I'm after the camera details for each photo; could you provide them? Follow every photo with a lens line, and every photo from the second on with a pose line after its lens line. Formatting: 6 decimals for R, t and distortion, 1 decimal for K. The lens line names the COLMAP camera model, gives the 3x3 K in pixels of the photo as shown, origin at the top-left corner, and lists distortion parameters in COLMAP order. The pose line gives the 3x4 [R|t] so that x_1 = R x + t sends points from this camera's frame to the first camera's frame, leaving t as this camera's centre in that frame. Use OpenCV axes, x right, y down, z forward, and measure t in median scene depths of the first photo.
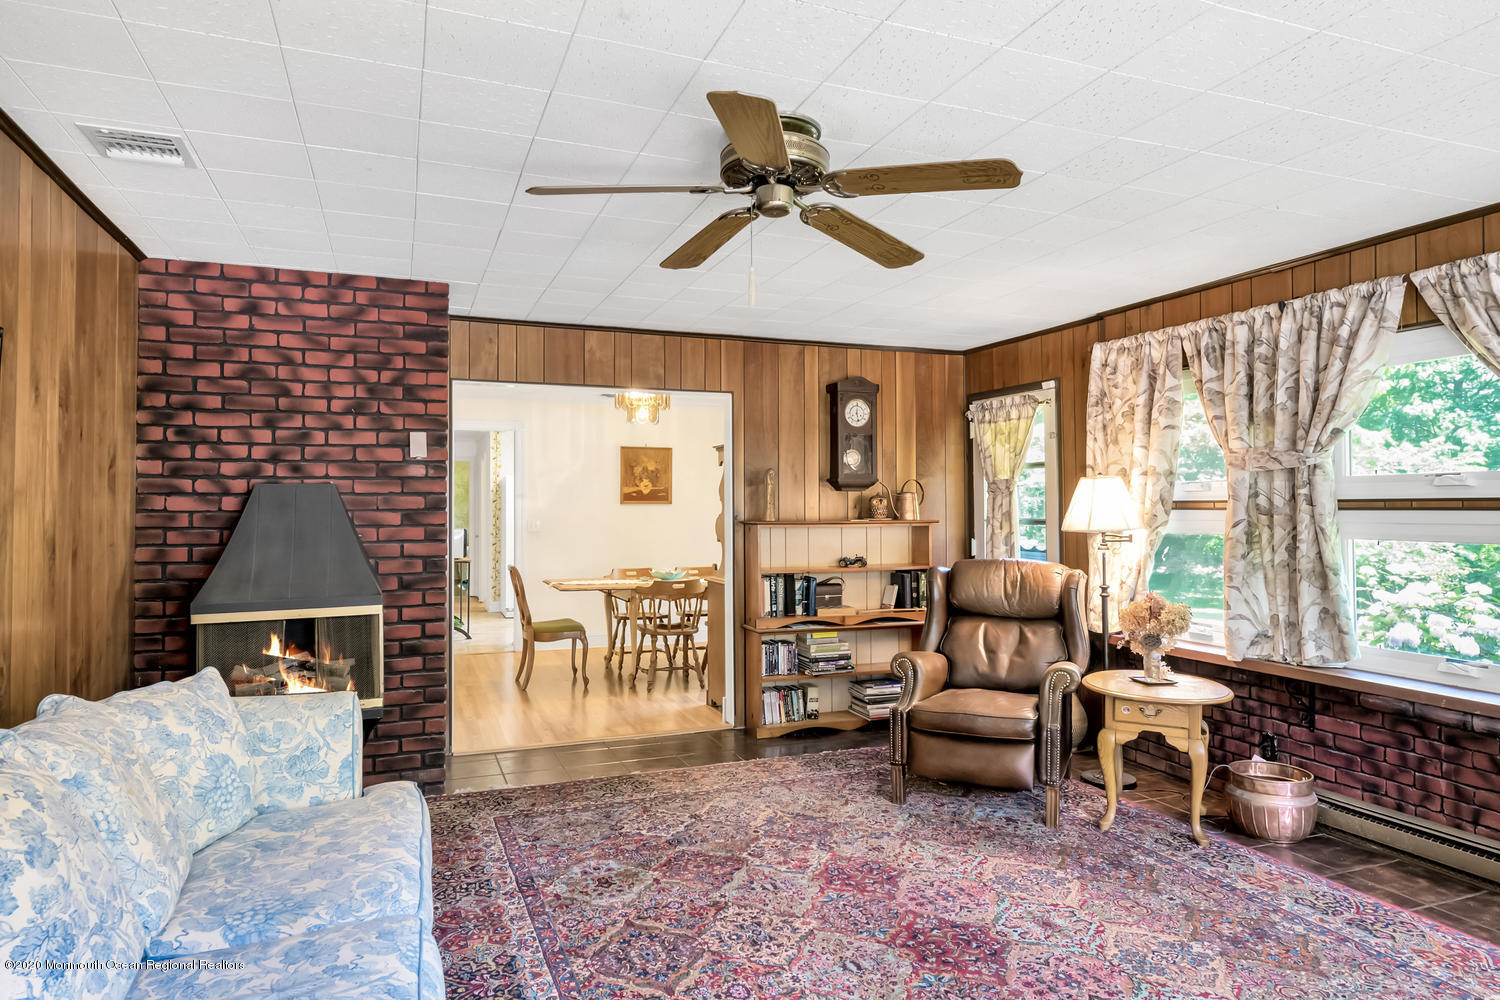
lens RADIAL K [[911.5, 0, 750.2], [0, 911.5, 503.9], [0, 0, 1]] dist [0.001578, 0.000553]
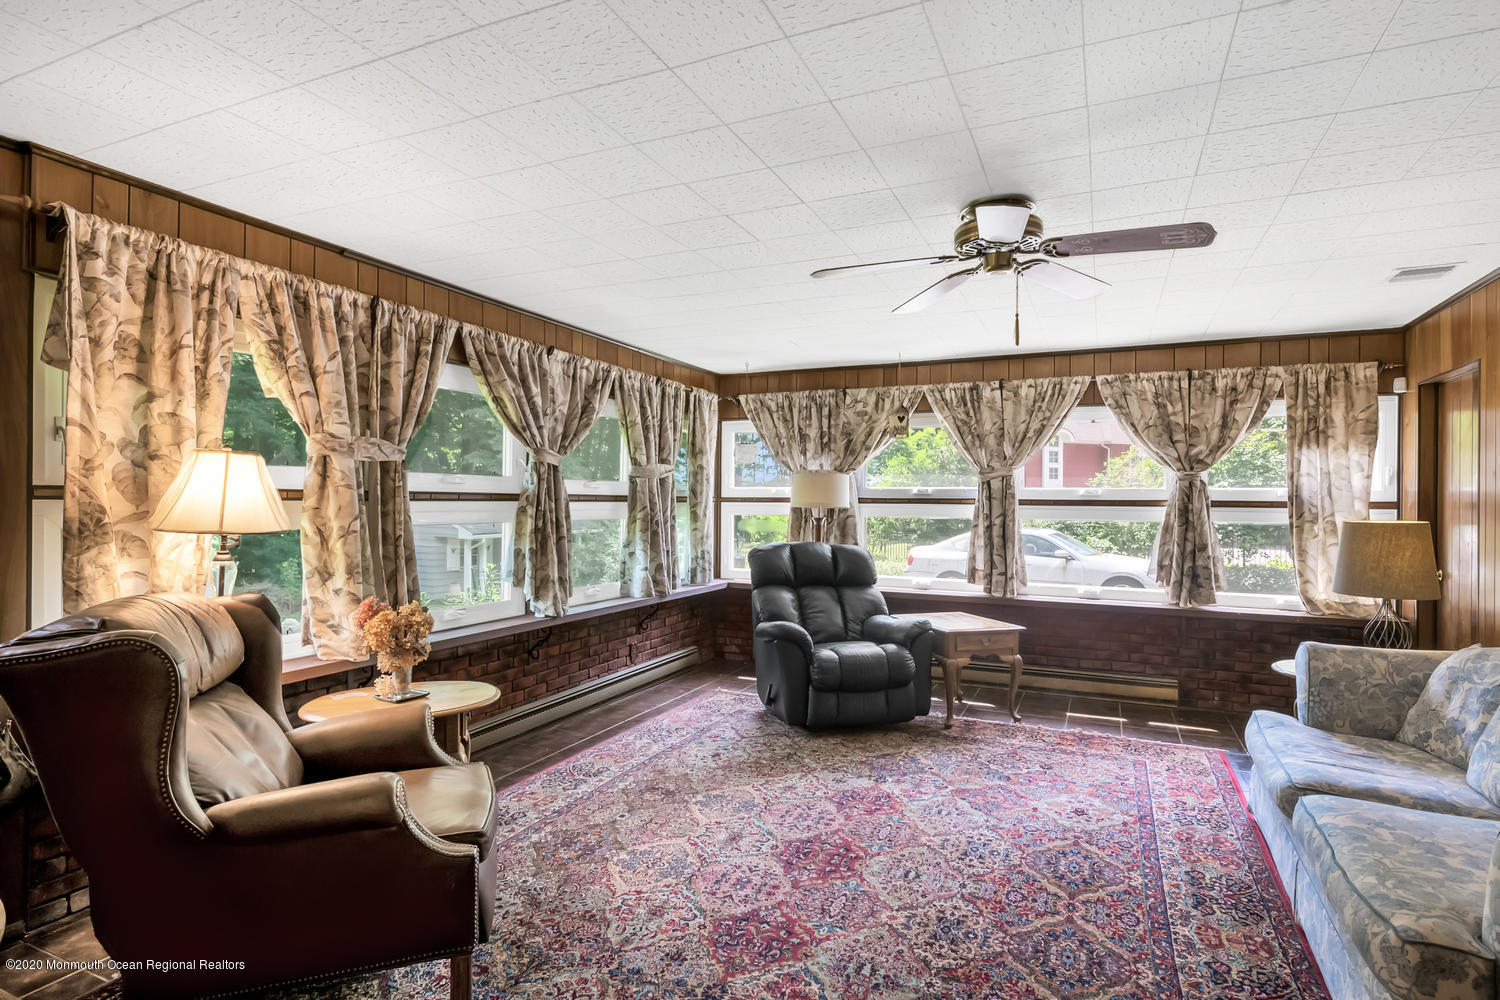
lens RADIAL K [[779.1, 0, 751.3], [0, 779.1, 500.0], [0, 0, 1]] dist [-0.002251, -0.000629]
pose [[-0.703350, -0.003971, 0.710833, -0.419597], [-0.010229, 0.999937, -0.004536, 0.006884], [-0.710770, -0.010461, -0.703346, 1.653105]]
